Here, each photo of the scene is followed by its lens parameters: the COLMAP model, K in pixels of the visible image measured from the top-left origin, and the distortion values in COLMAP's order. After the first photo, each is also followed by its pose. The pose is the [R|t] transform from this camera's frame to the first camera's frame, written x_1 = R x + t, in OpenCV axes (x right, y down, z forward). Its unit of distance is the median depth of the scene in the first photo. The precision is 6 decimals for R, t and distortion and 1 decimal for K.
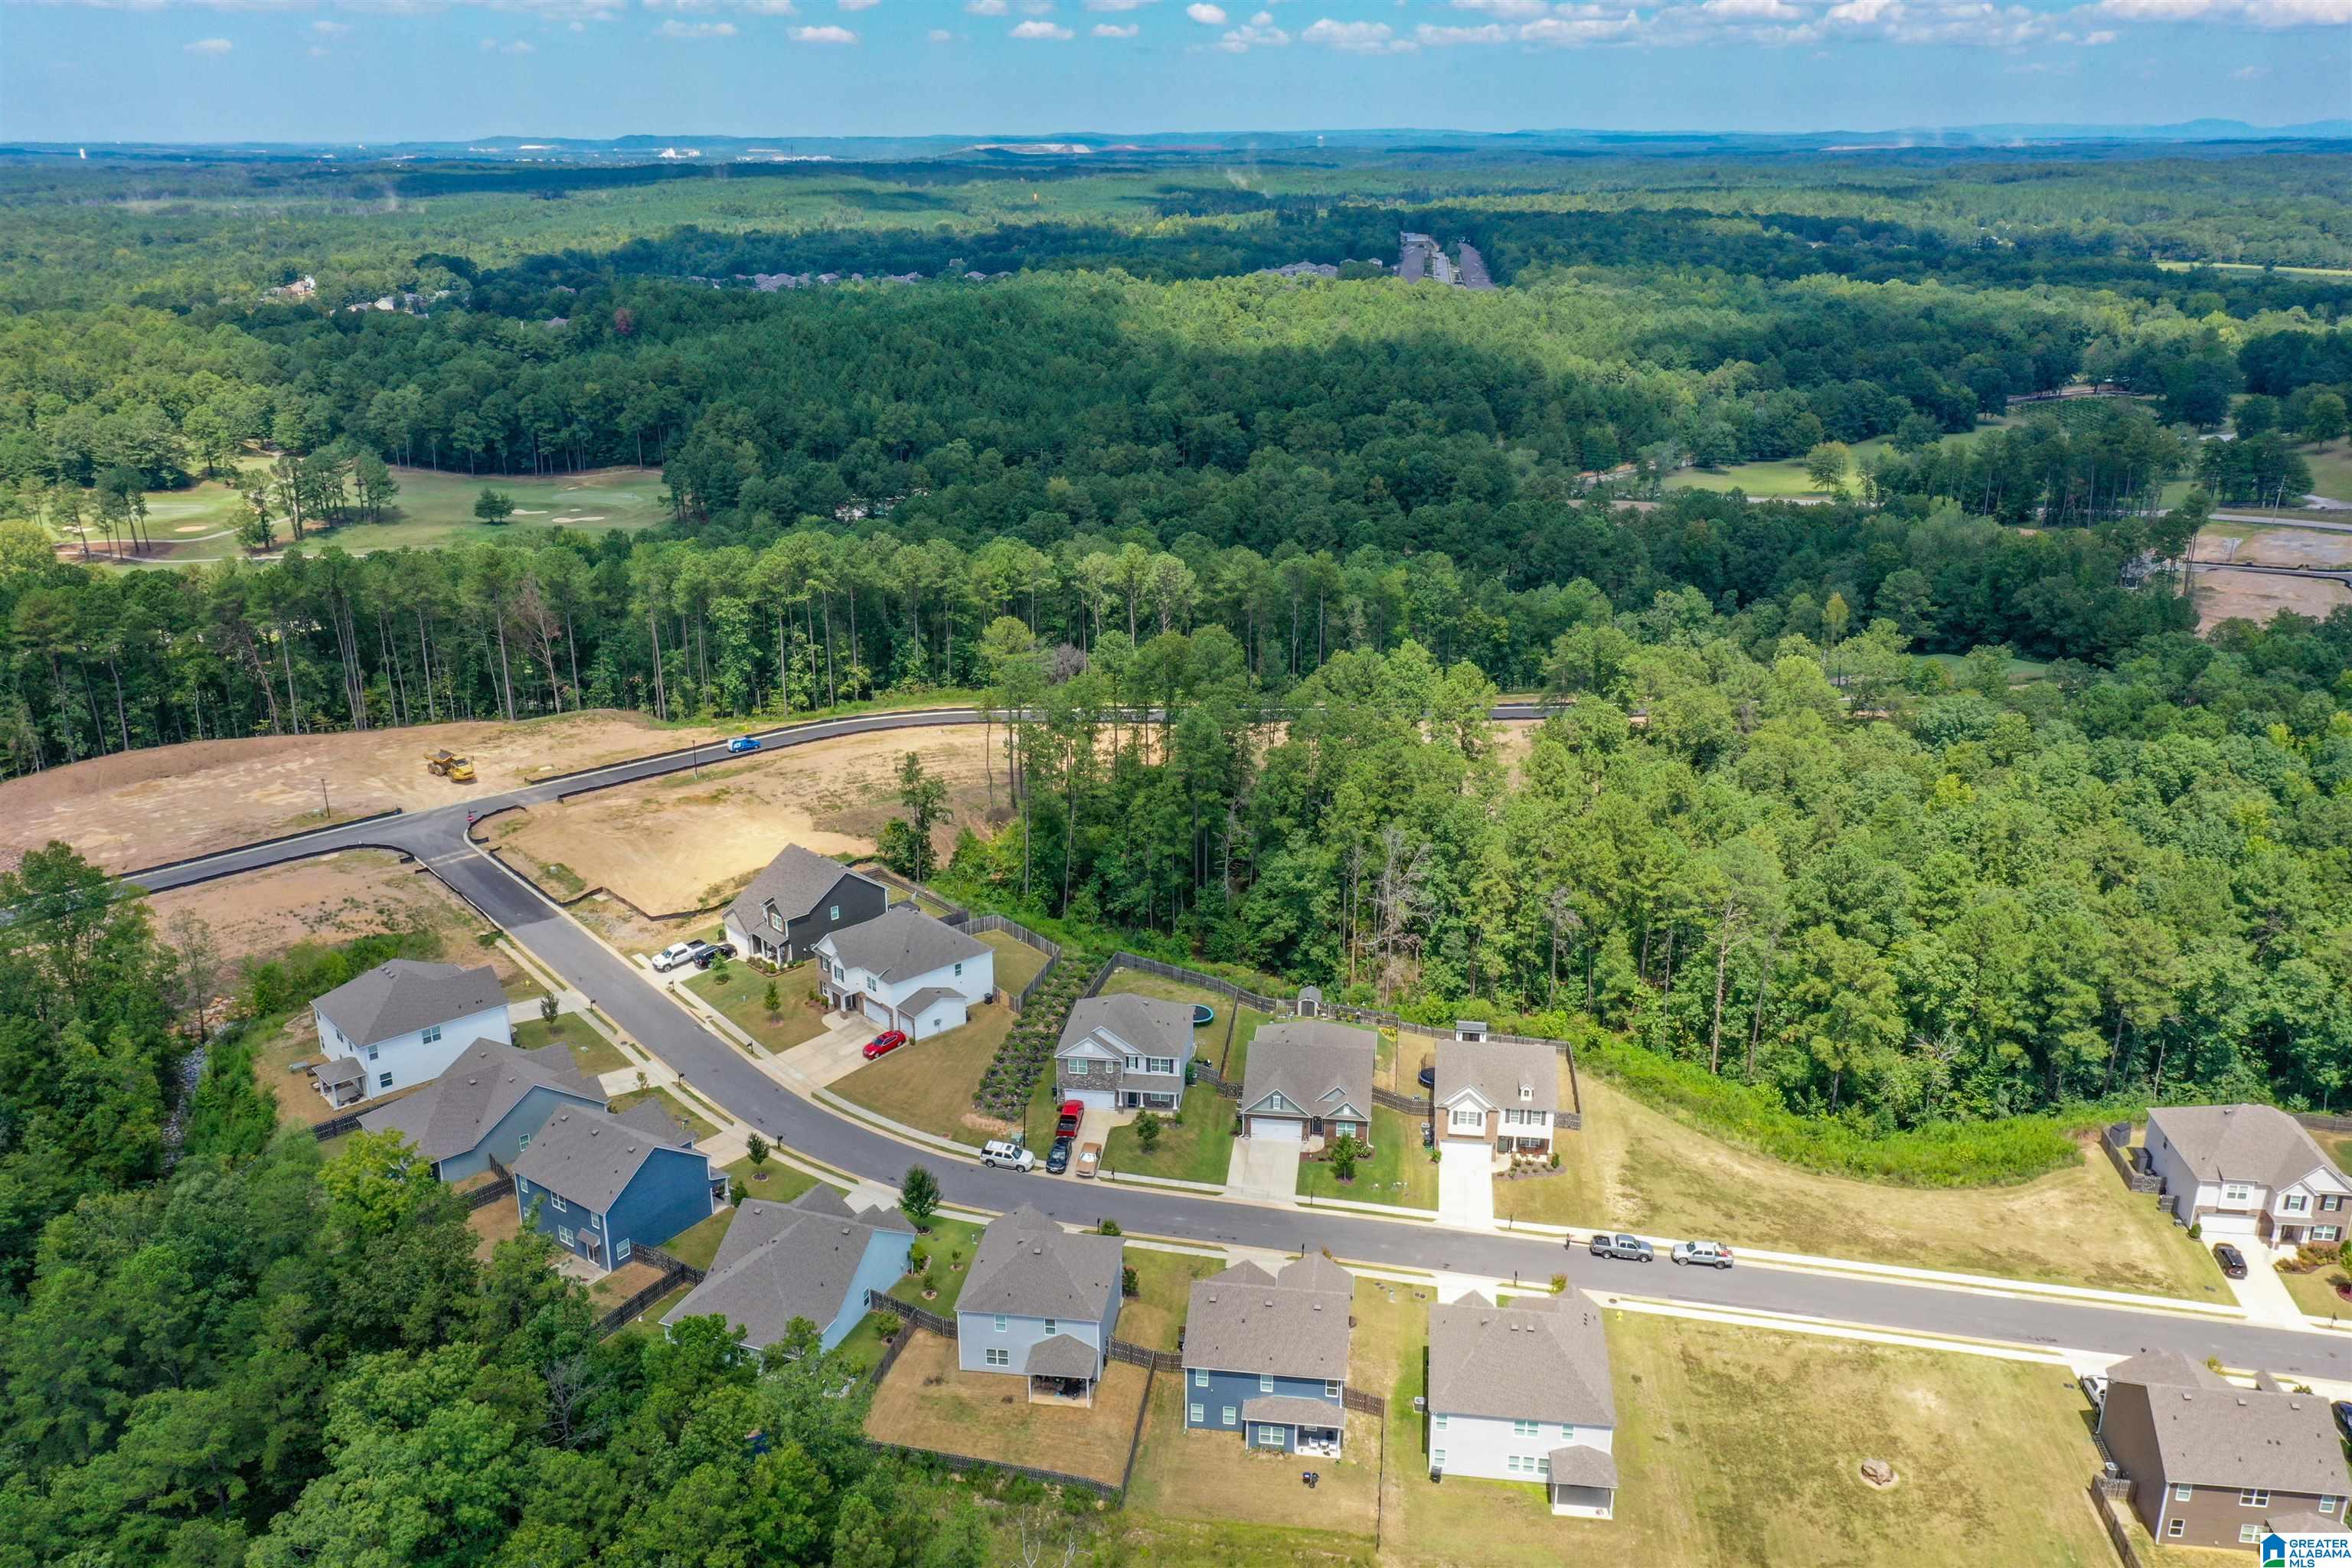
lens RADIAL K [[1850.4, 0, 1172.0], [0, 1850.4, 785.0], [0, 0, 1]] dist [0.006922, -0.008301]
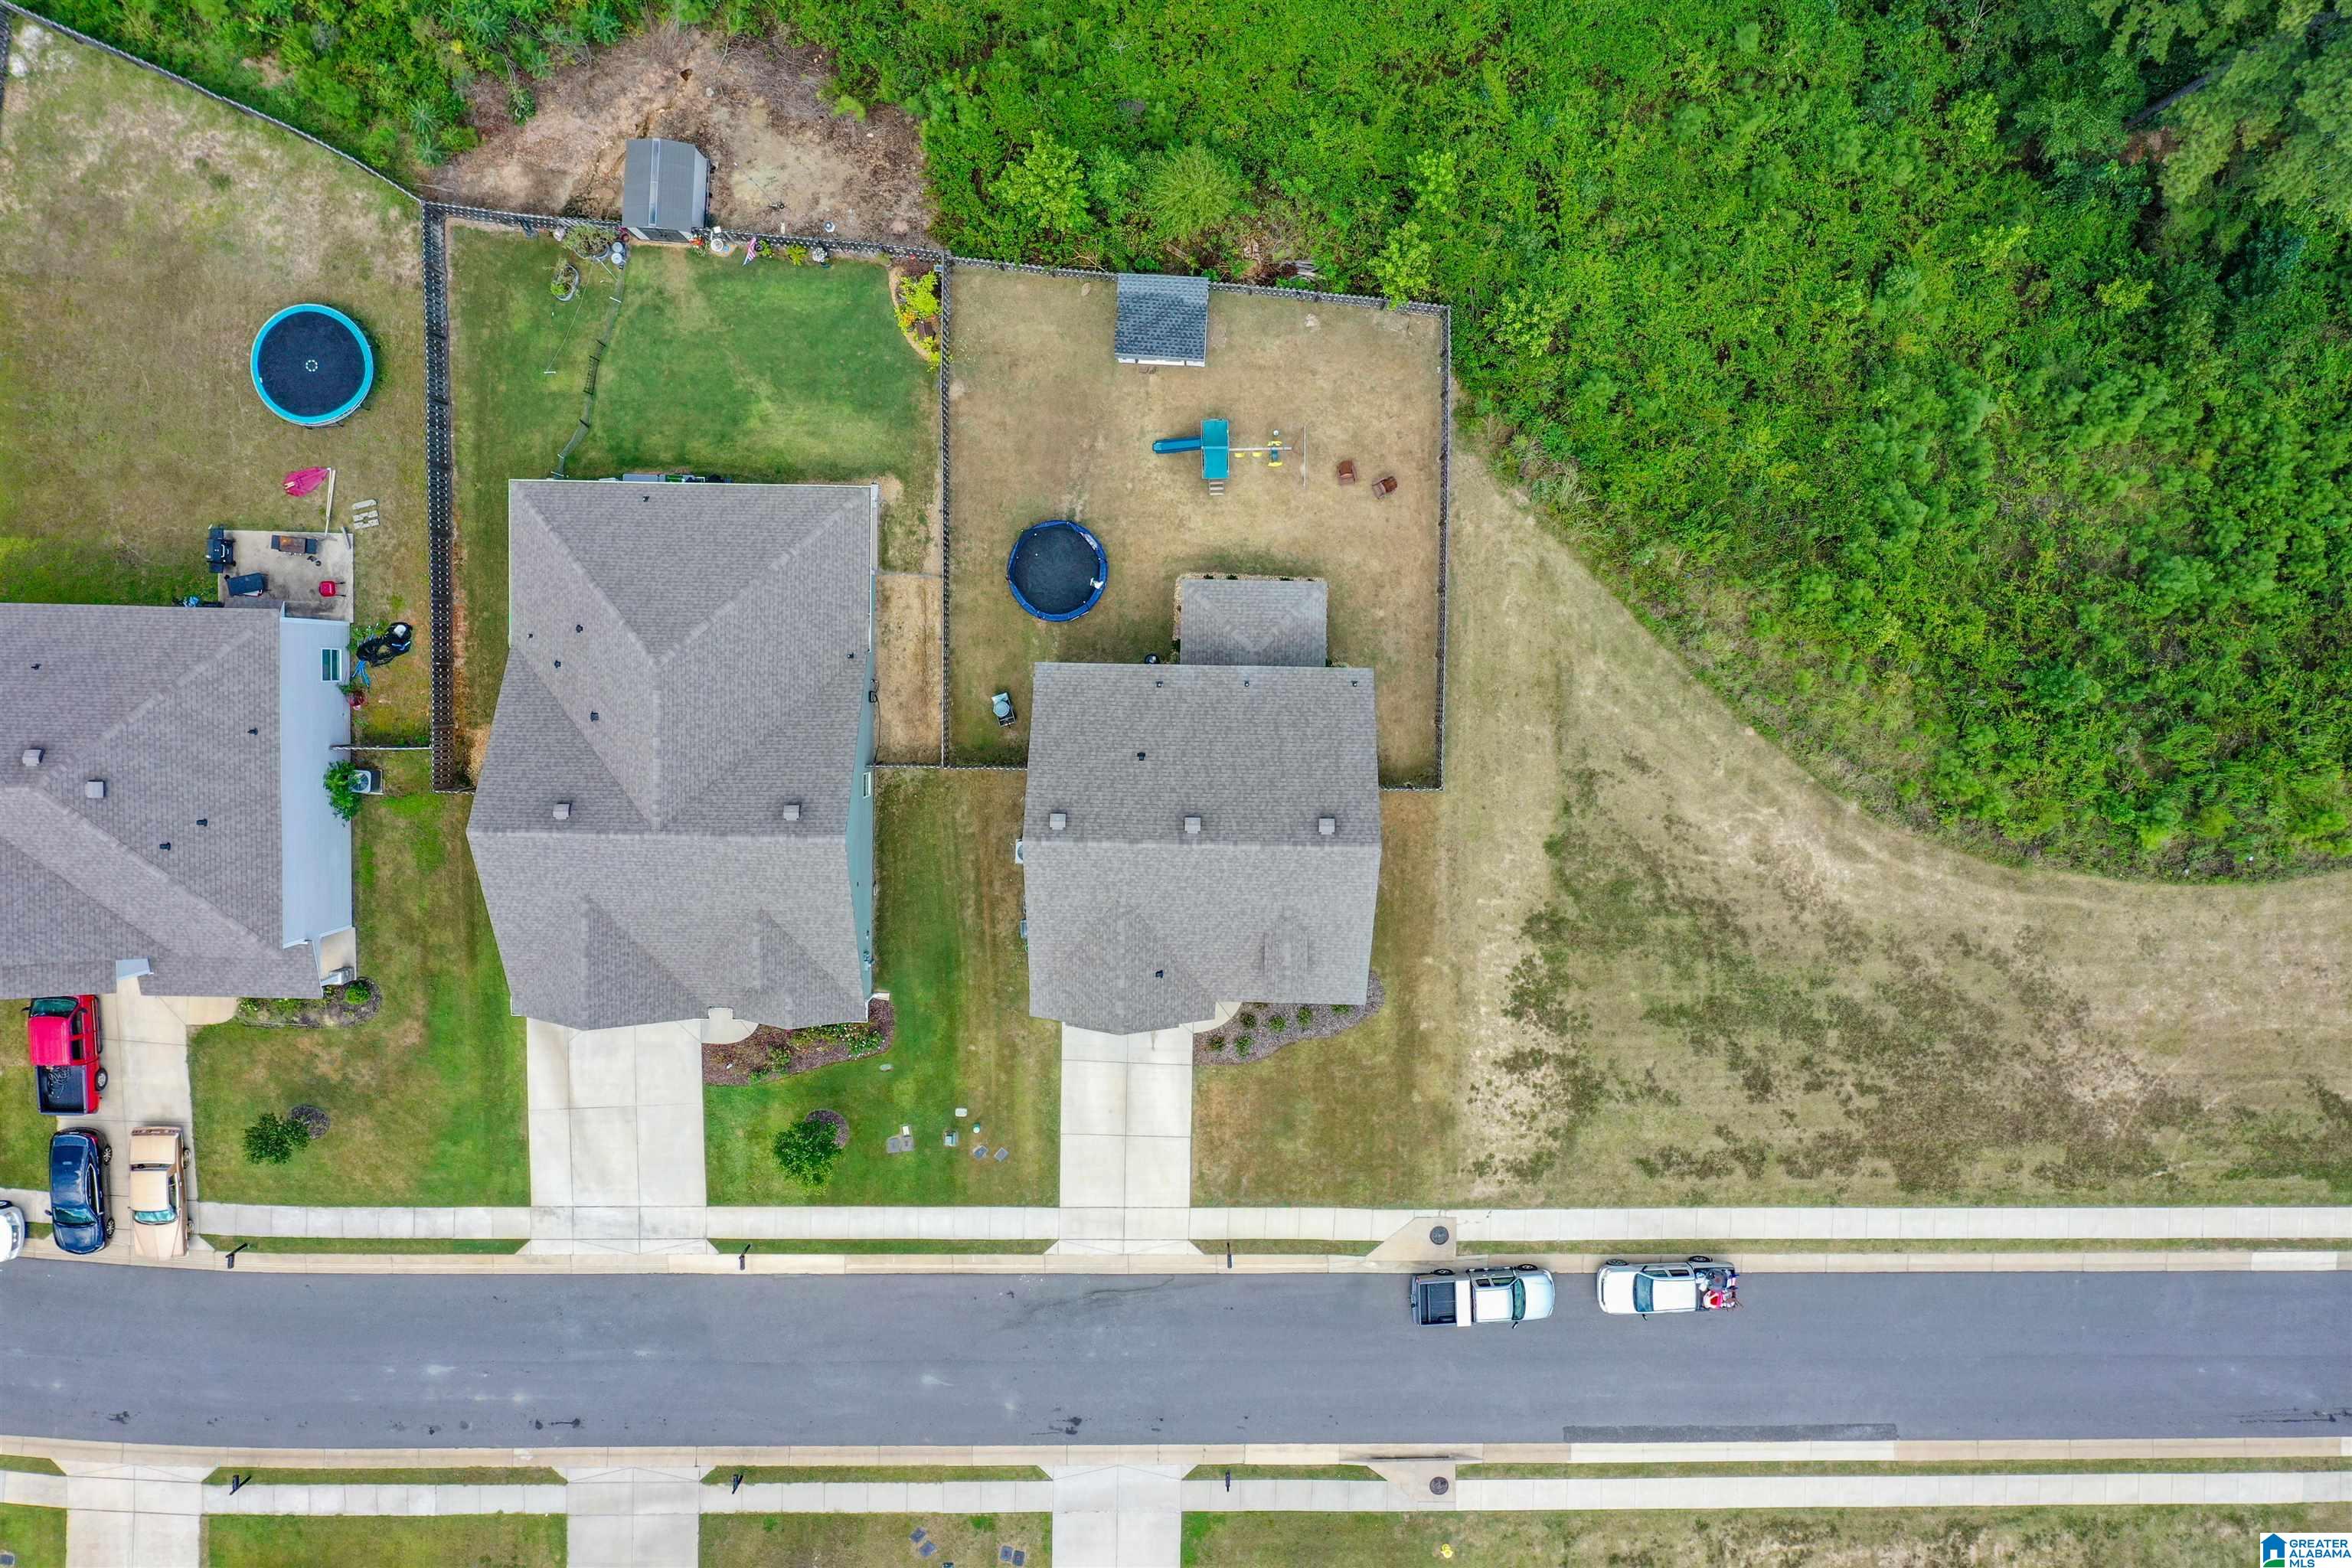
lens RADIAL K [[1866.2, 0, 1176.8], [0, 1866.2, 785.4], [0, 0, 1]] dist [0.005985, -0.002778]
pose [[0.992901, -0.118596, -0.009029, 0.150890], [0.041379, 0.273256, 0.961051, -0.158389], [-0.111510, -0.954602, 0.276224, 0.792970]]
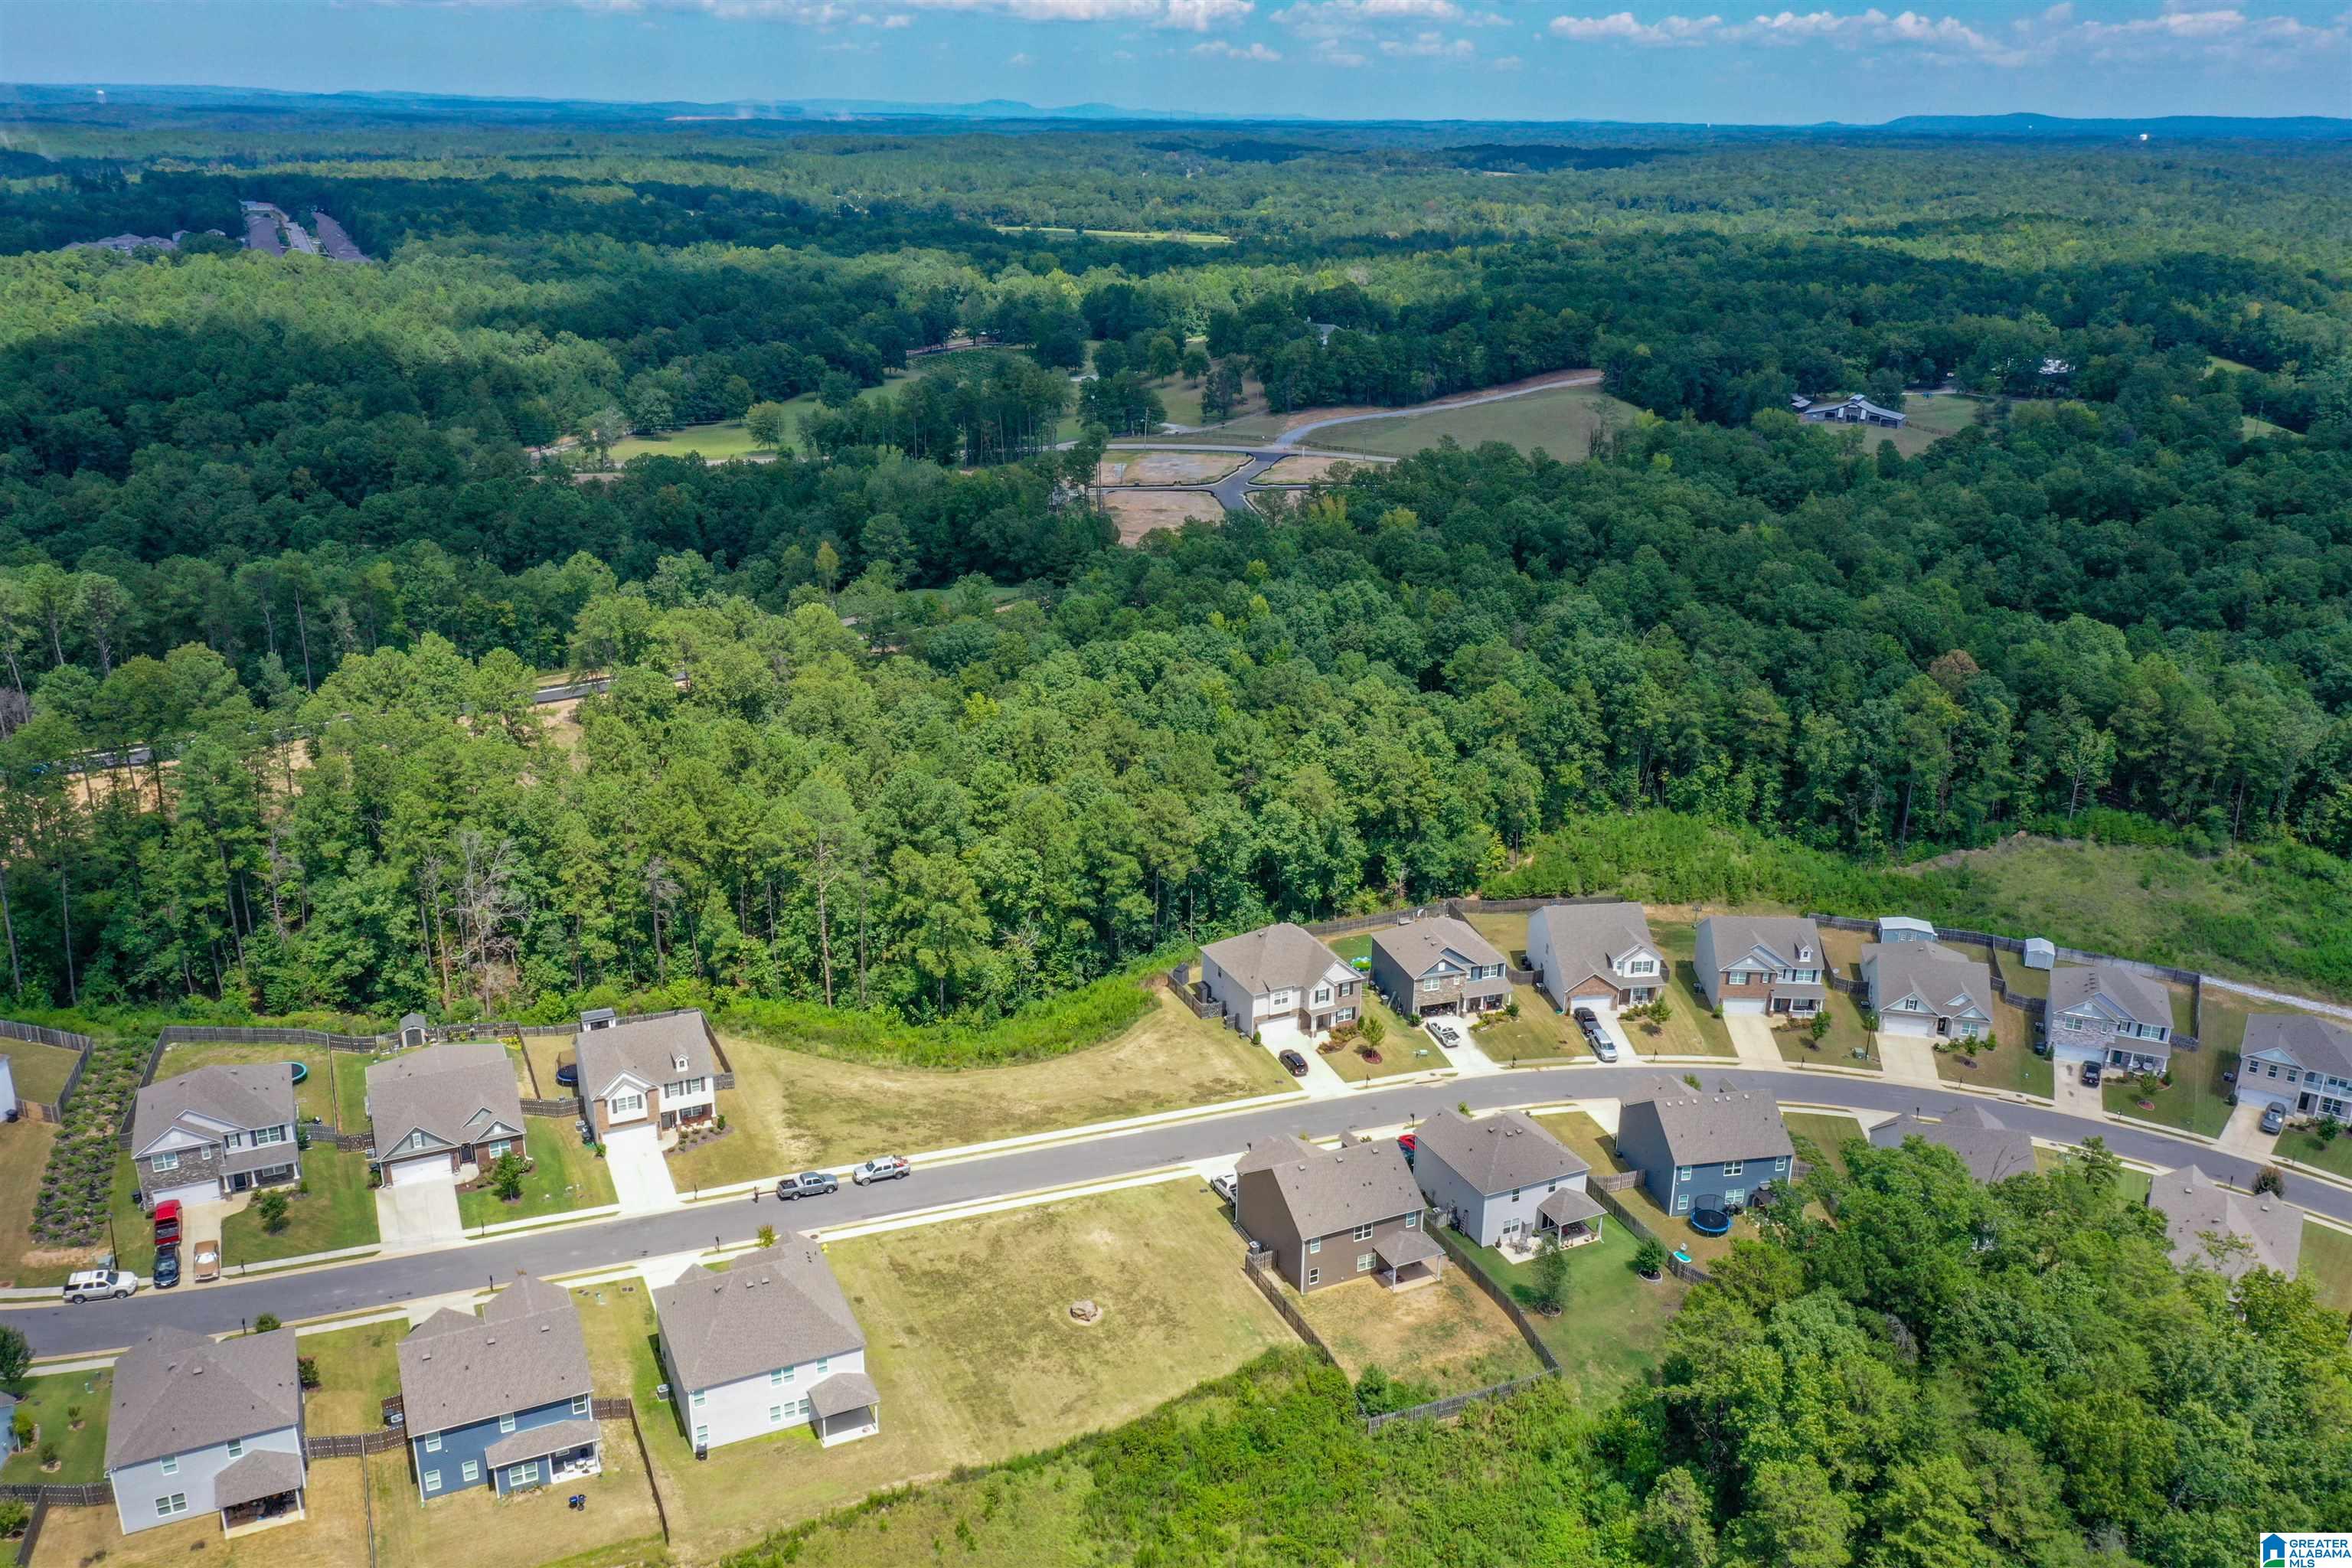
lens RADIAL K [[1850.4, 0, 1172.0], [0, 1850.4, 785.0], [0, 0, 1]] dist [0.006922, -0.008301]
pose [[0.840461, -0.166374, 0.515699, -0.063093], [0.158505, 0.985556, 0.059635, 0.001382], [-0.518171, 0.031620, 0.854692, 0.008884]]
